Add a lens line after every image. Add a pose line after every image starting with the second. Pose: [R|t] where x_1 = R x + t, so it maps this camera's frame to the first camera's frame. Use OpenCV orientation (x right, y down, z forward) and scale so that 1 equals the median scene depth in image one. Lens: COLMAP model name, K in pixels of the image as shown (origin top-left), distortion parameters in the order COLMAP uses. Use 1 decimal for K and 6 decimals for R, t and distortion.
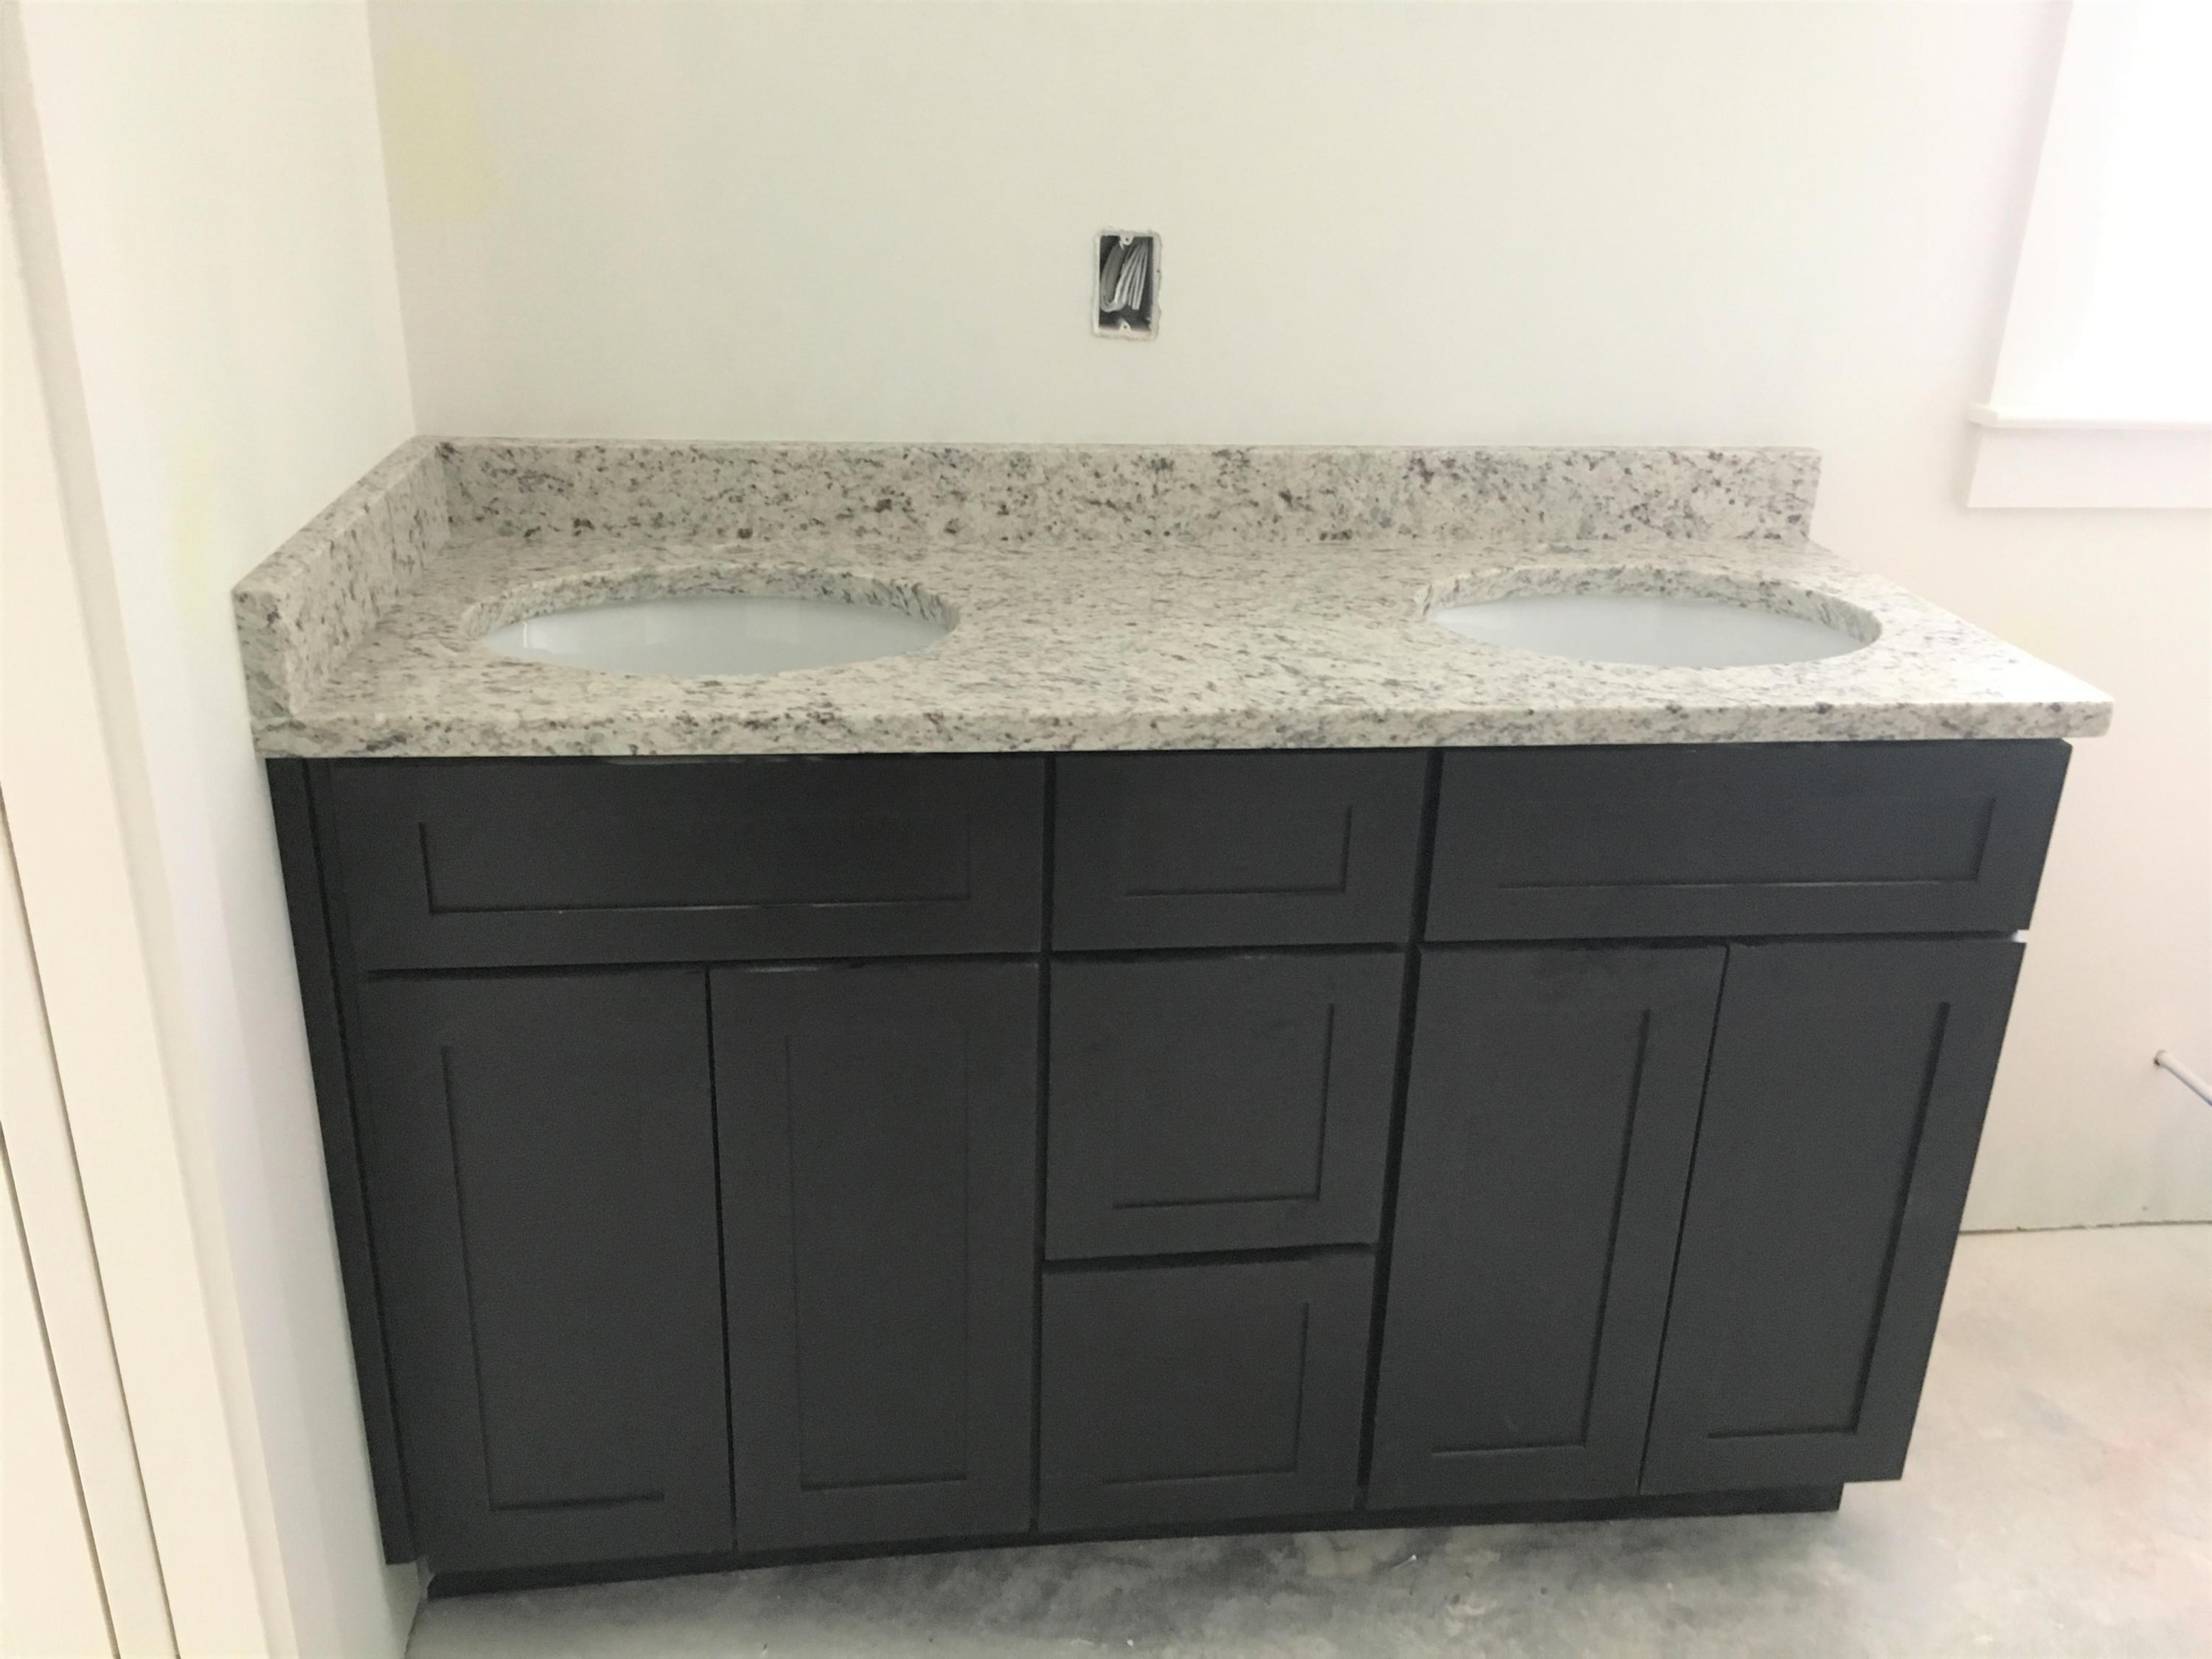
lens RADIAL K [[1908.9, 0, 1102.8], [0, 1908.9, 830.4], [0, 0, 1]] dist [0.089450, -0.115531]
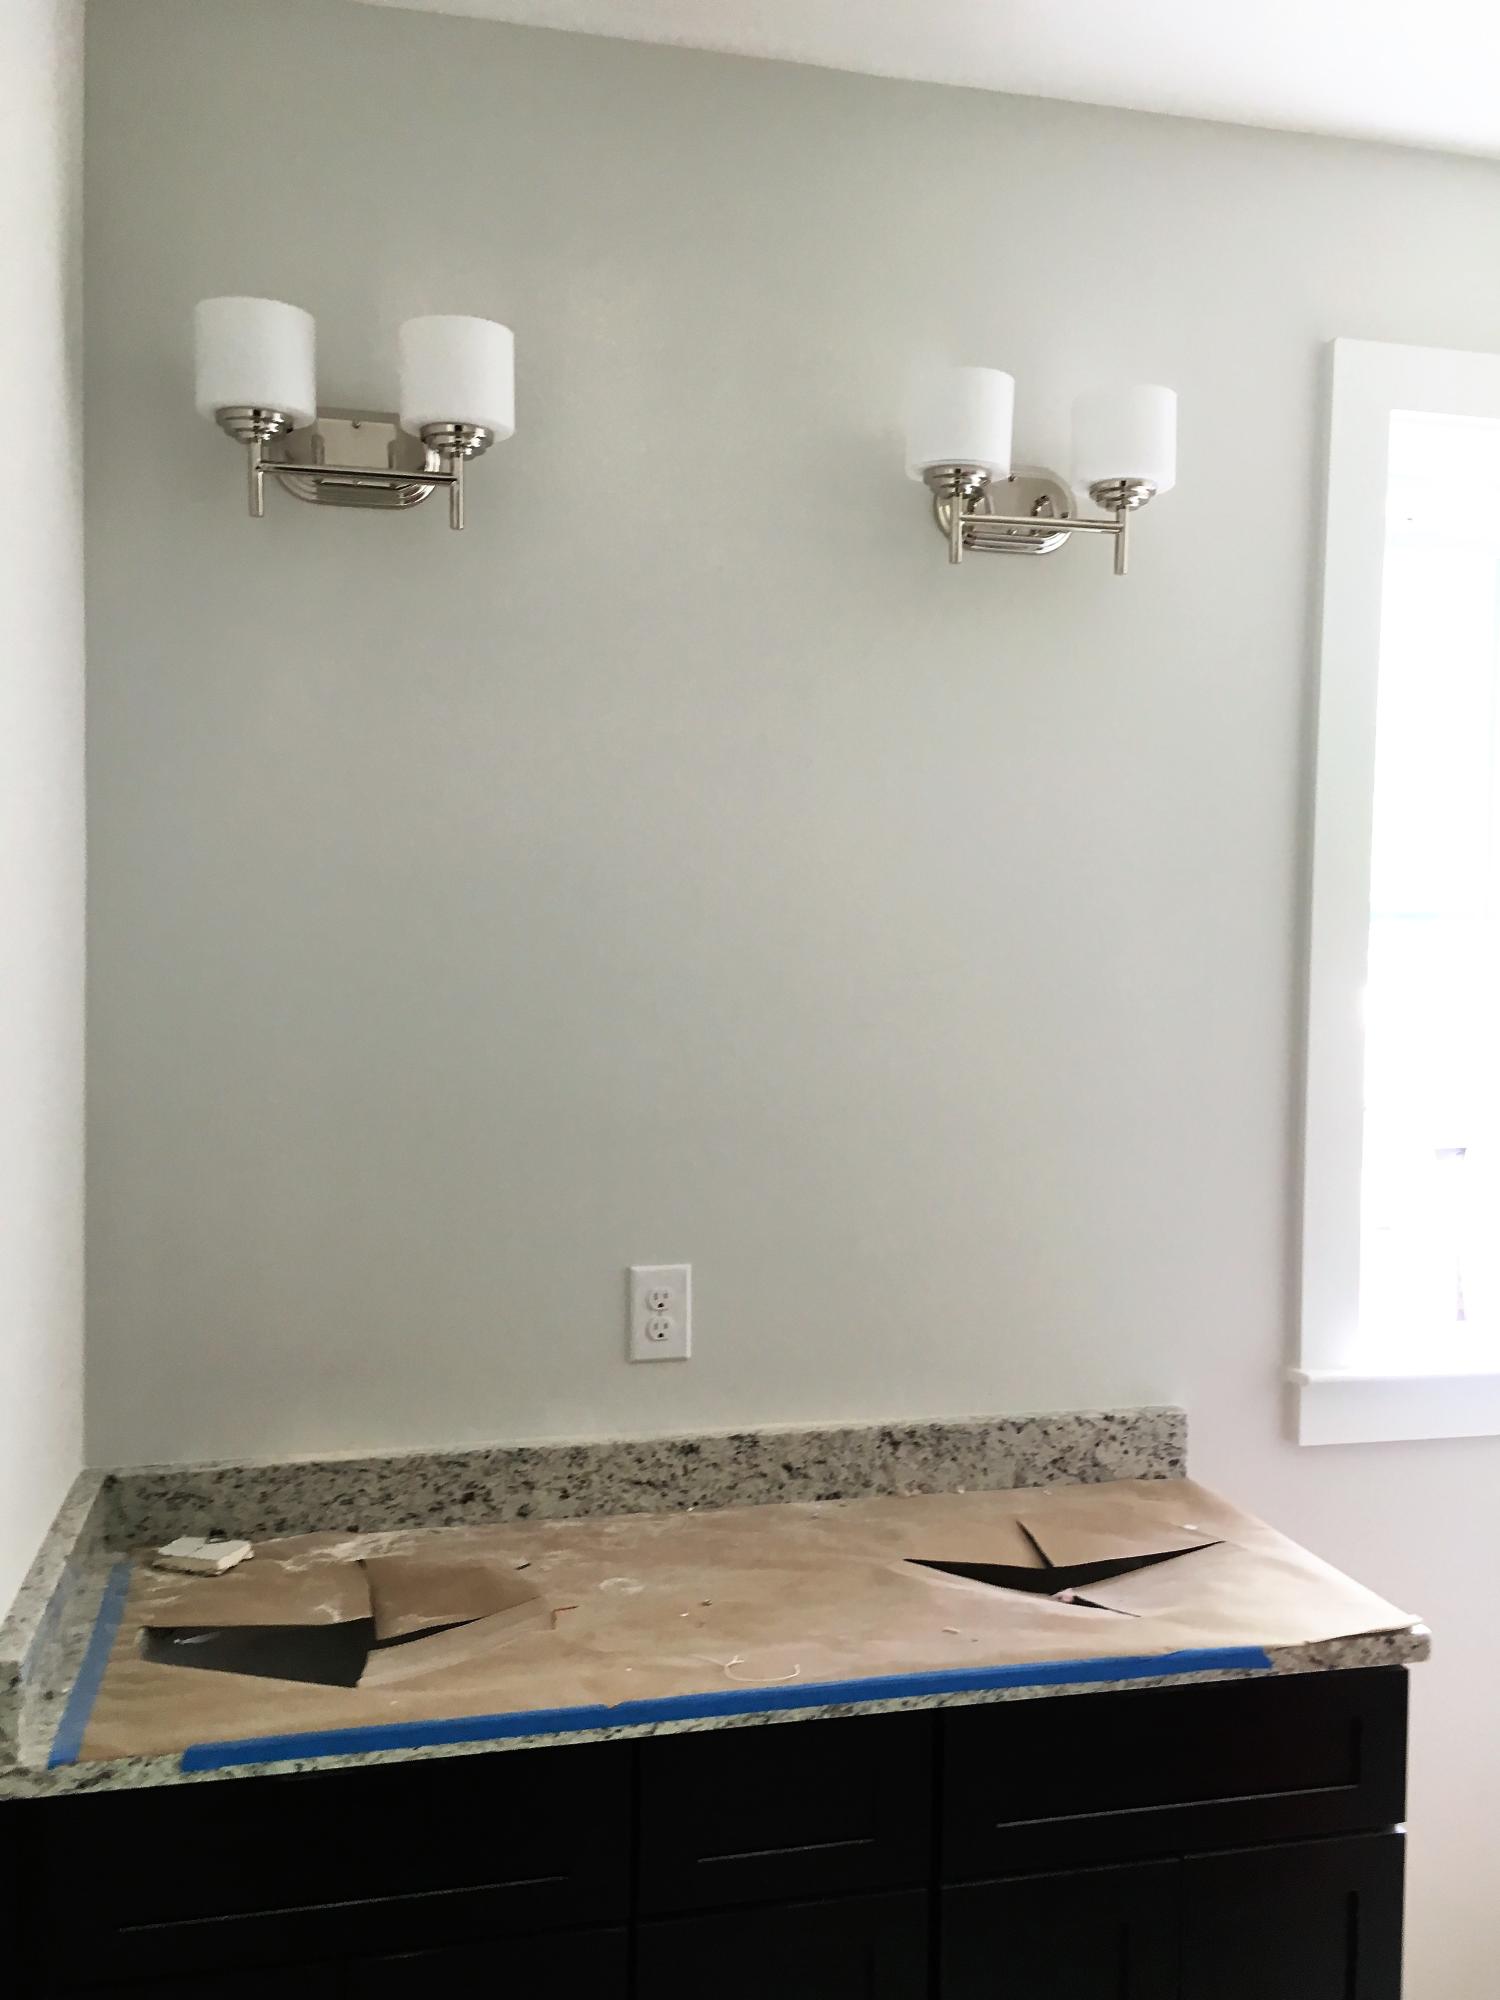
lens RADIAL K [[1726.0, 0, 757.0], [0, 1726.0, 1003.1], [0, 0, 1]] dist [0.089450, -0.115531]
pose [[0.992230, -0.022974, 0.122280, -0.059192], [0.064035, 0.936941, -0.343572, -0.070894], [-0.106676, 0.348732, 0.931132, -0.177810]]
